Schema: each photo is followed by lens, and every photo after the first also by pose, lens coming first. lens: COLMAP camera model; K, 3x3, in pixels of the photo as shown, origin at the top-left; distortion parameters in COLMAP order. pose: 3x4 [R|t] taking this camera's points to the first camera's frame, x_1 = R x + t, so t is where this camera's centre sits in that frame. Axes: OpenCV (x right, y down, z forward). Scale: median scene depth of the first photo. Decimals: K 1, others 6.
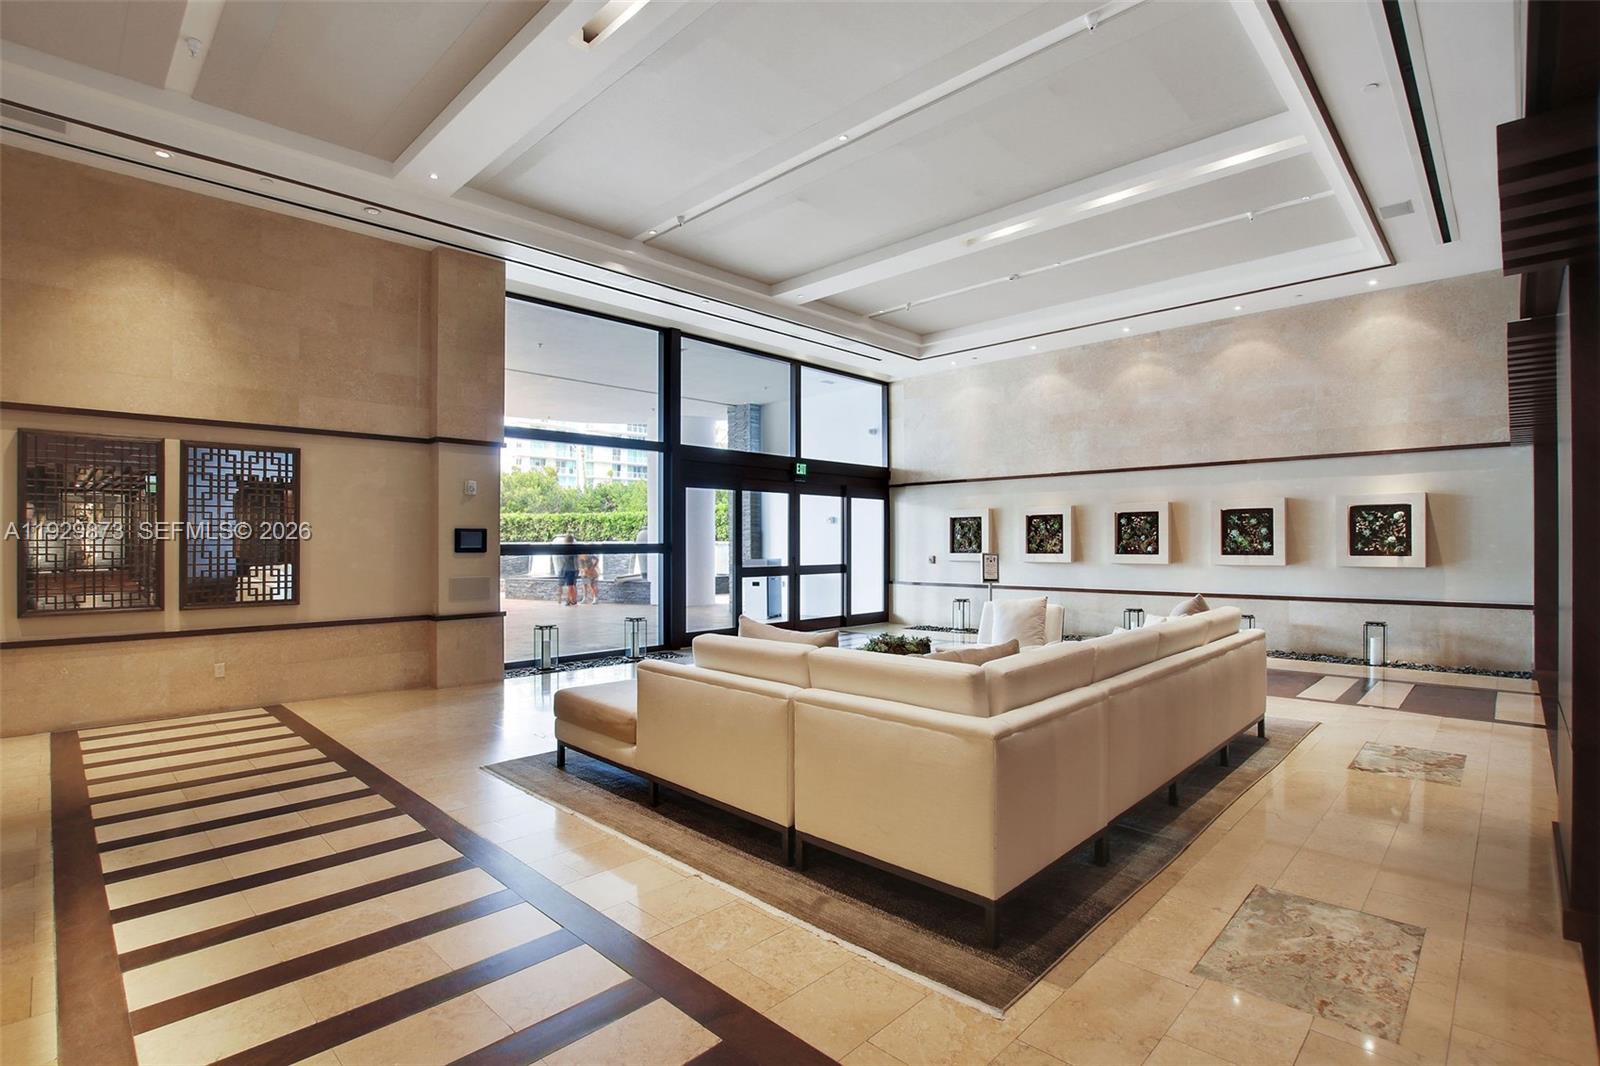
lens RADIAL K [[751.4, 0, 794.8], [0, 751.4, 534.5], [0, 0, 1]] dist [-0.032032, 0.000271]
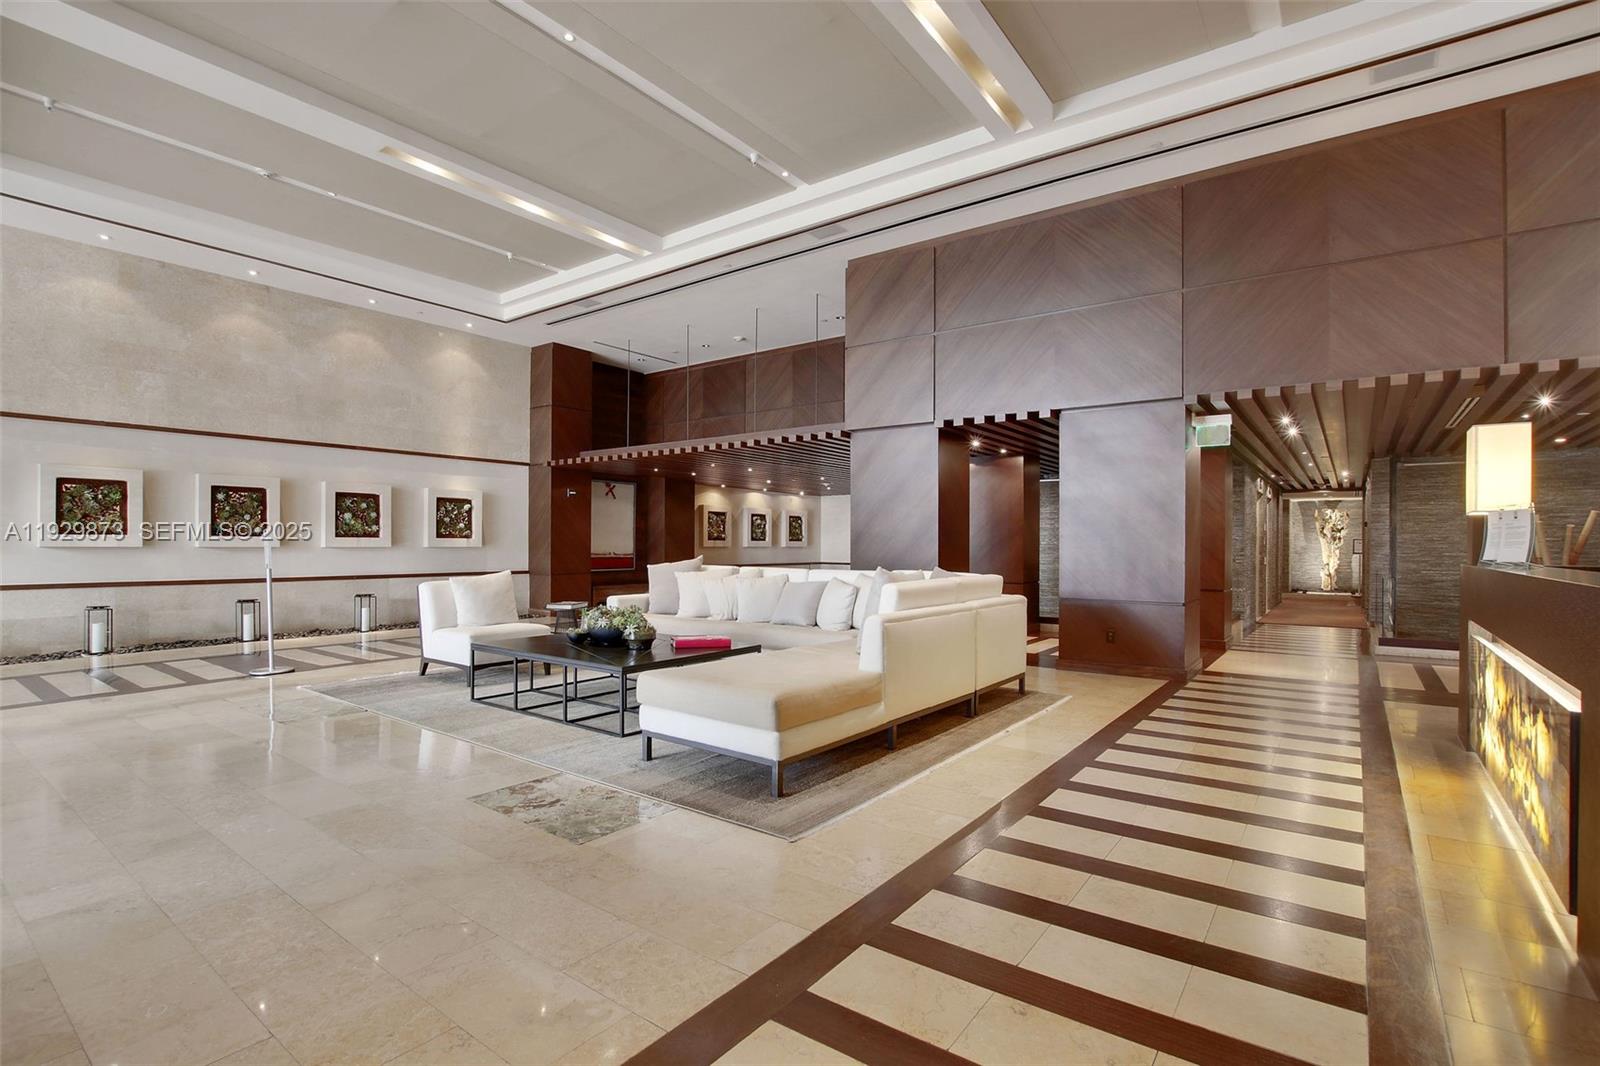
lens RADIAL K [[751.4, 0, 793.3], [0, 751.4, 543.4], [0, 0, 1]] dist [-0.032032, 0.000271]
pose [[-0.124115, 0.003610, 0.992261, -0.511518], [-0.017205, 0.999835, -0.005790, 0.032286], [-0.992119, -0.017790, -0.124033, 0.529541]]
